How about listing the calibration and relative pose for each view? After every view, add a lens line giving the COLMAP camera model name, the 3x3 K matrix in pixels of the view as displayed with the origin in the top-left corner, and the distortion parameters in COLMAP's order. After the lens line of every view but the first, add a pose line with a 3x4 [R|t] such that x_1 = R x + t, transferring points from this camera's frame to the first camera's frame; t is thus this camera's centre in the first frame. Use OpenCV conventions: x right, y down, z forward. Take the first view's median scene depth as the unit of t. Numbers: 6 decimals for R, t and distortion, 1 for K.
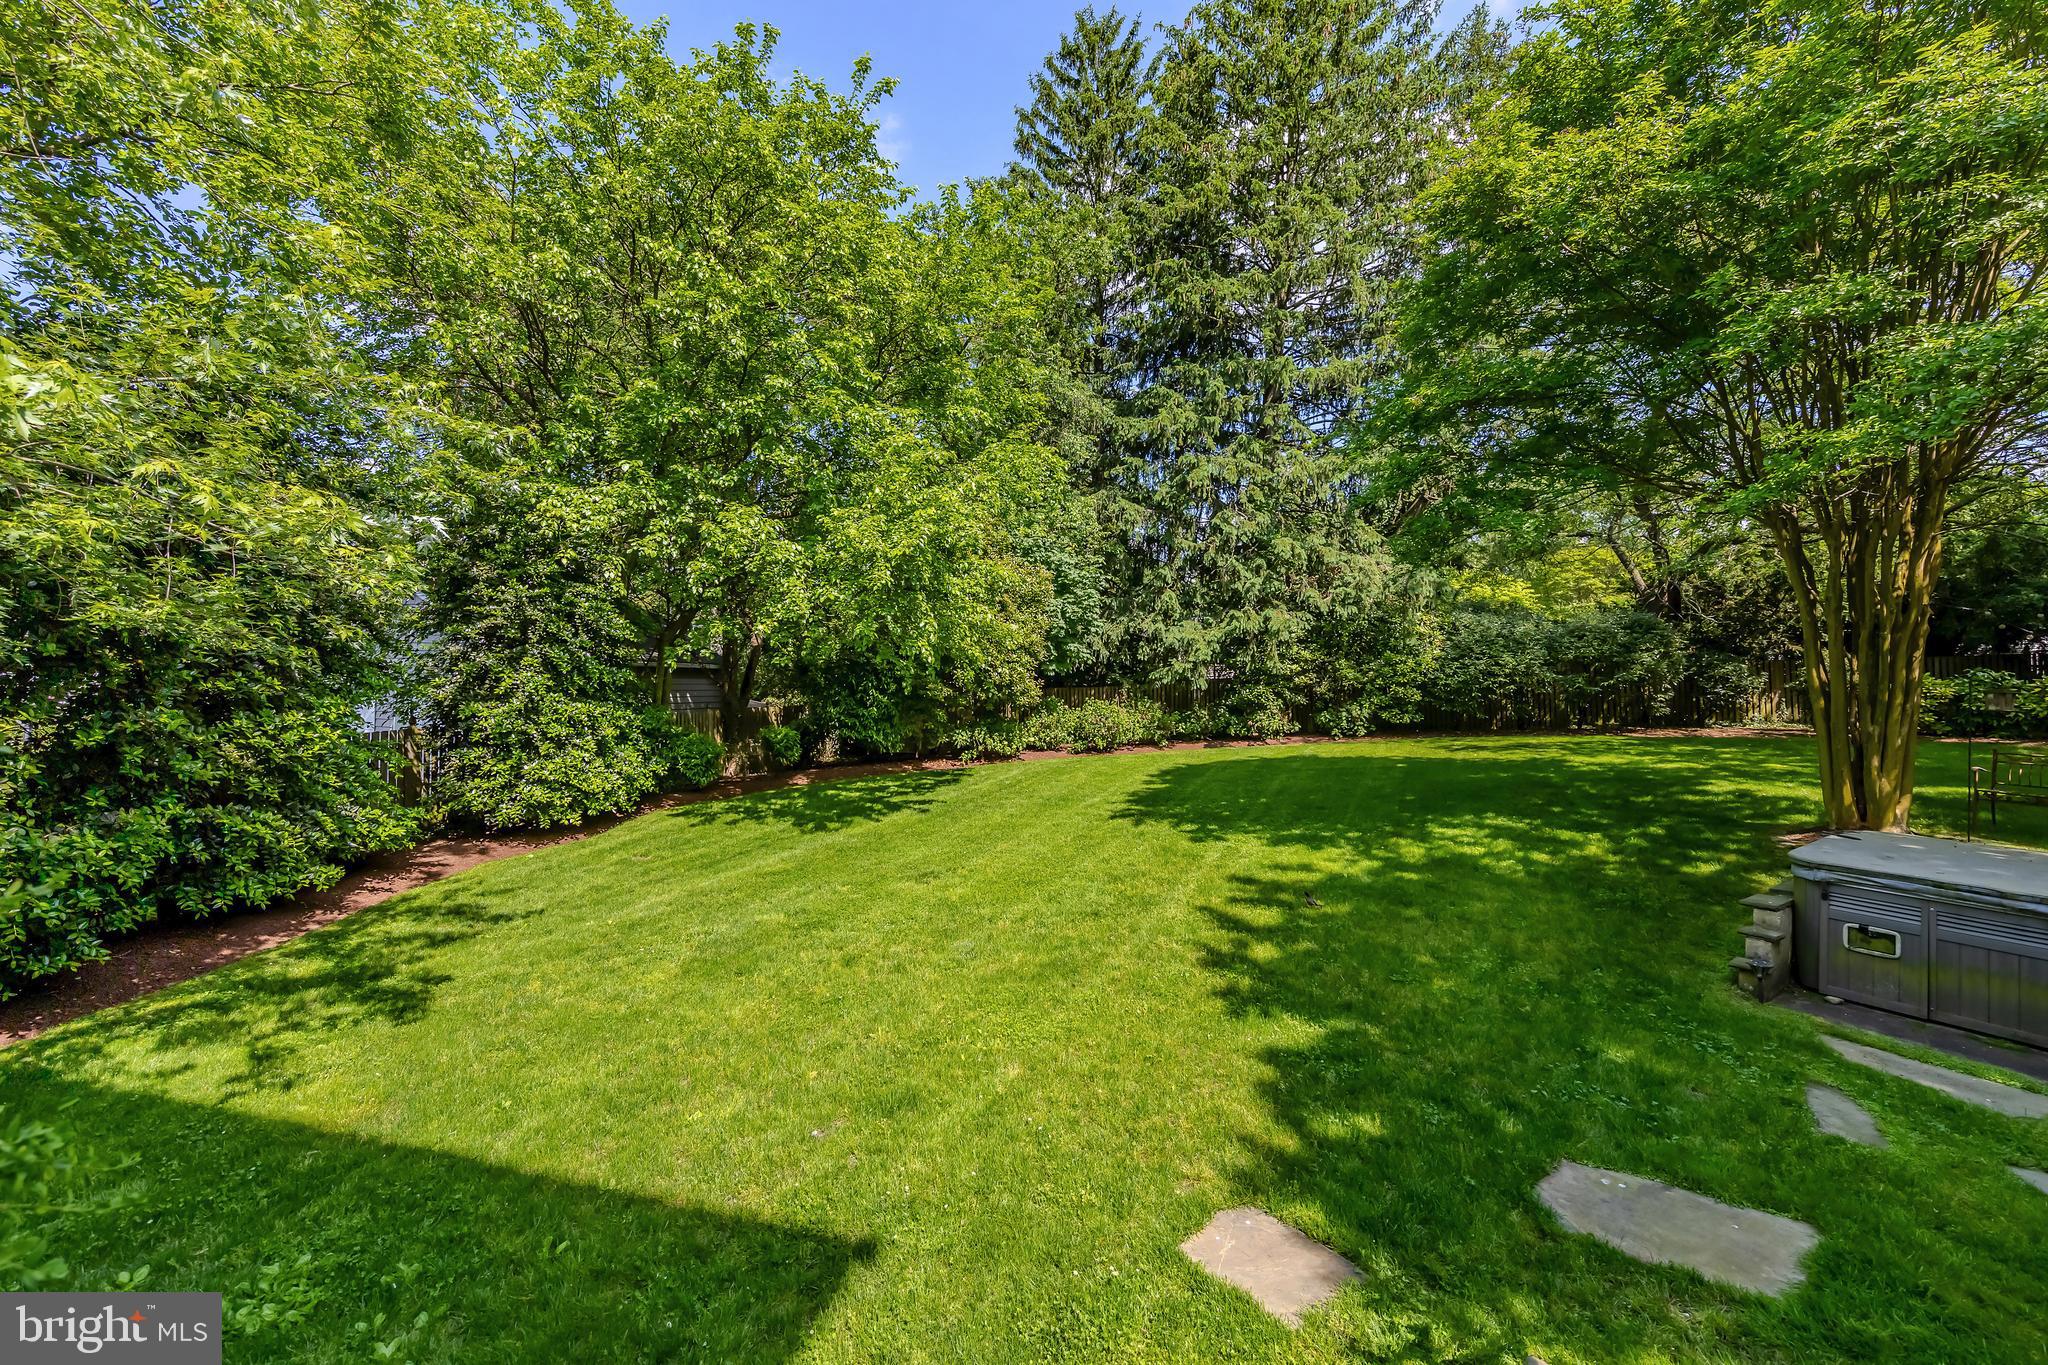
lens RADIAL K [[828.6, 0, 1024.0], [0, 828.6, 682.5], [0, 0, 1]] dist [0.016534, 0.000008]
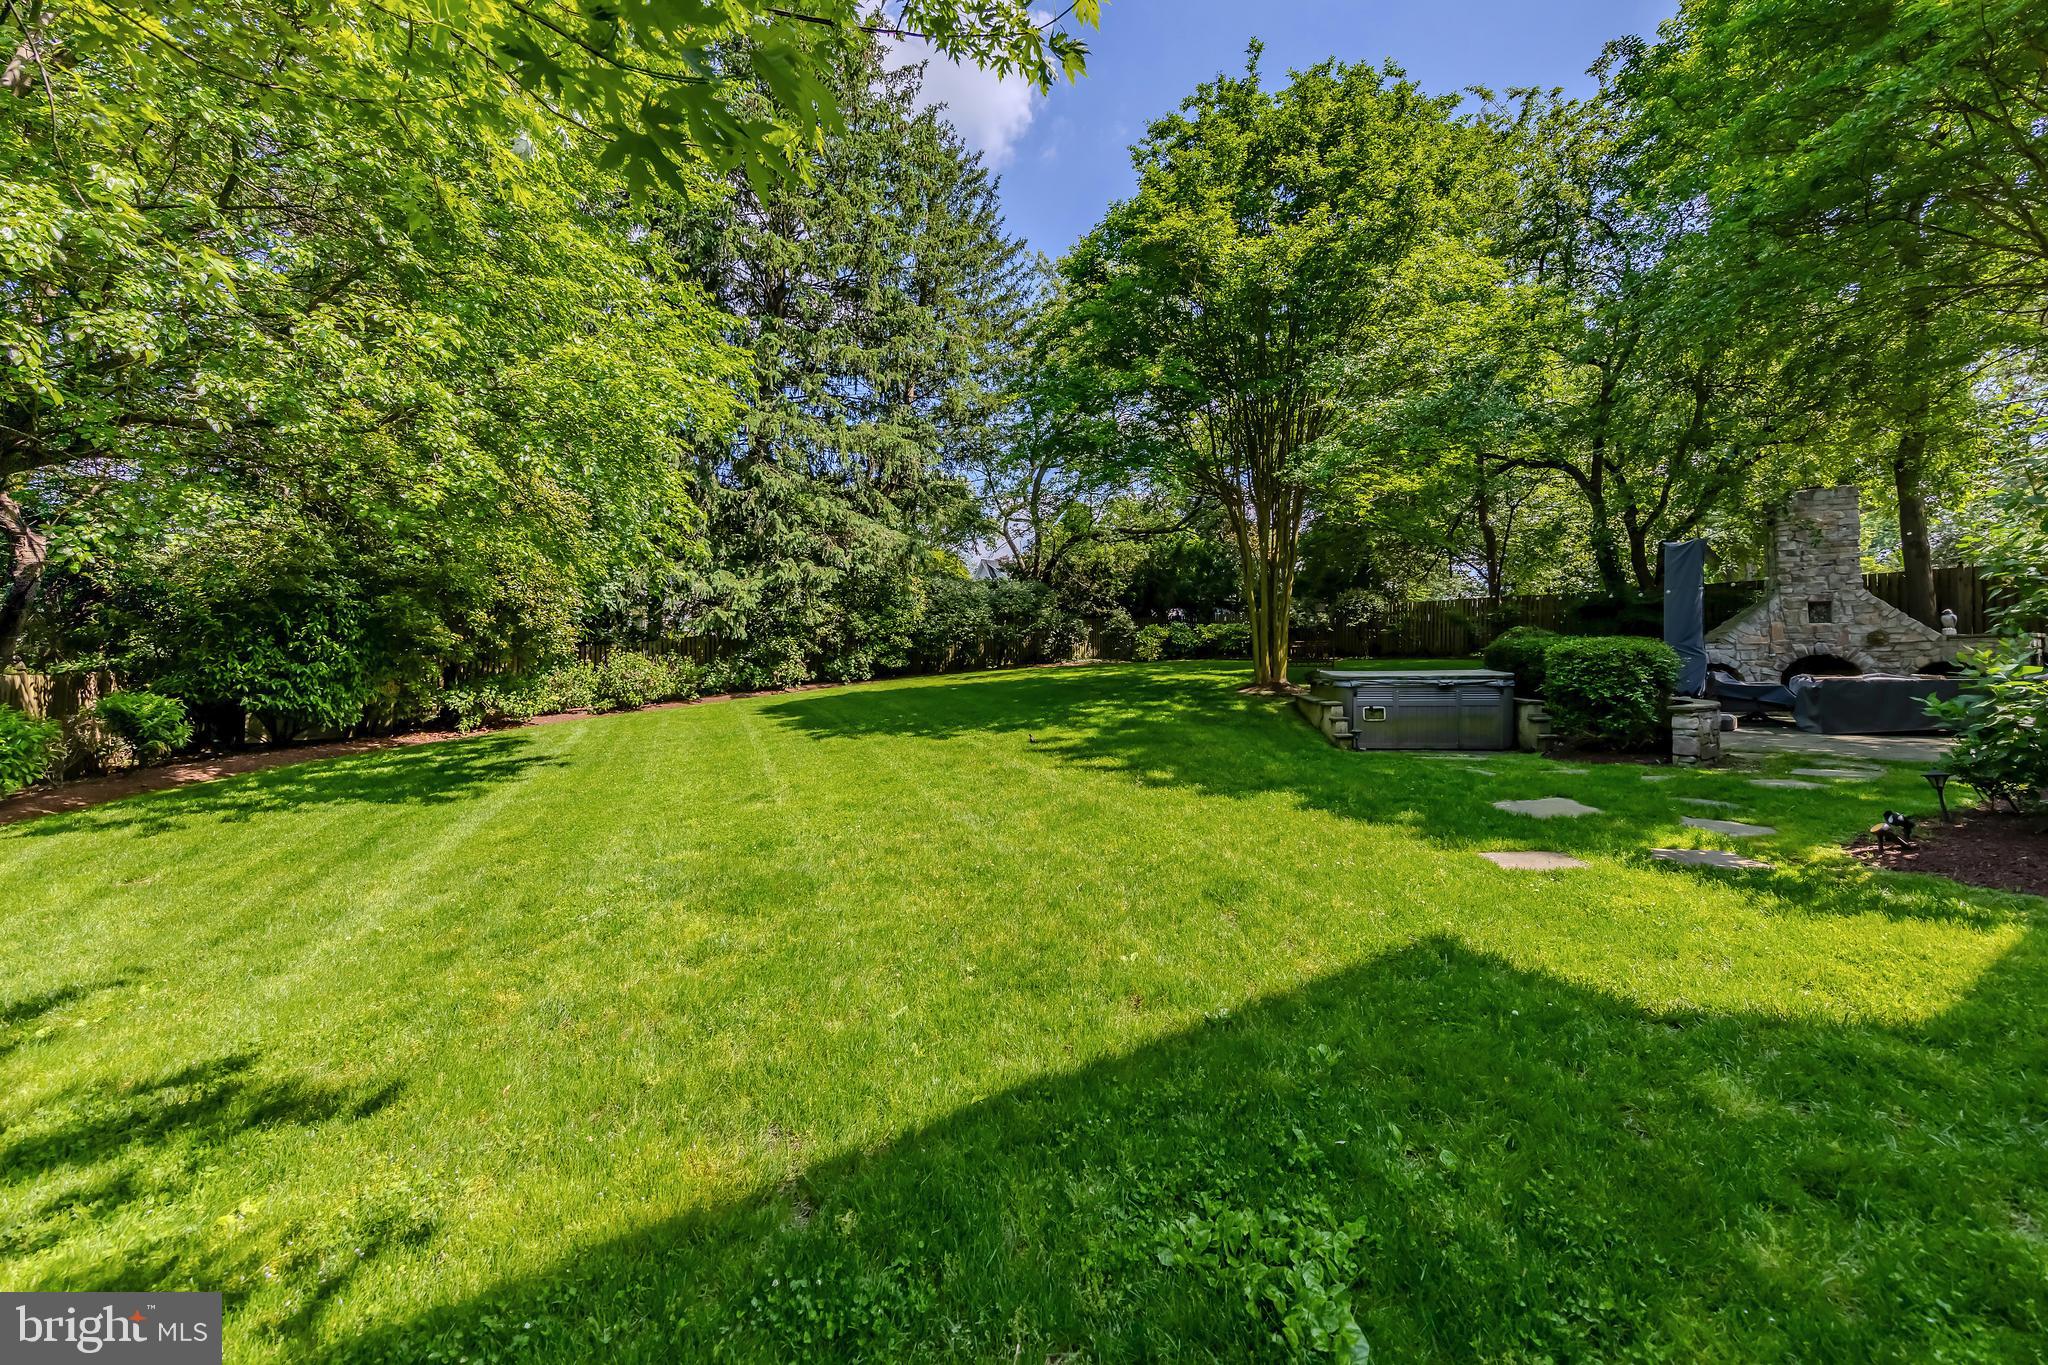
lens RADIAL K [[761.2, 0, 1033.6], [0, 761.2, 655.8], [0, 0, 1]] dist [0.003569, -0.000092]
pose [[0.685767, -0.024029, 0.727425, -0.242404], [0.036406, 0.999336, -0.001311, 0.048546], [-0.726910, 0.027381, 0.686186, 0.124354]]
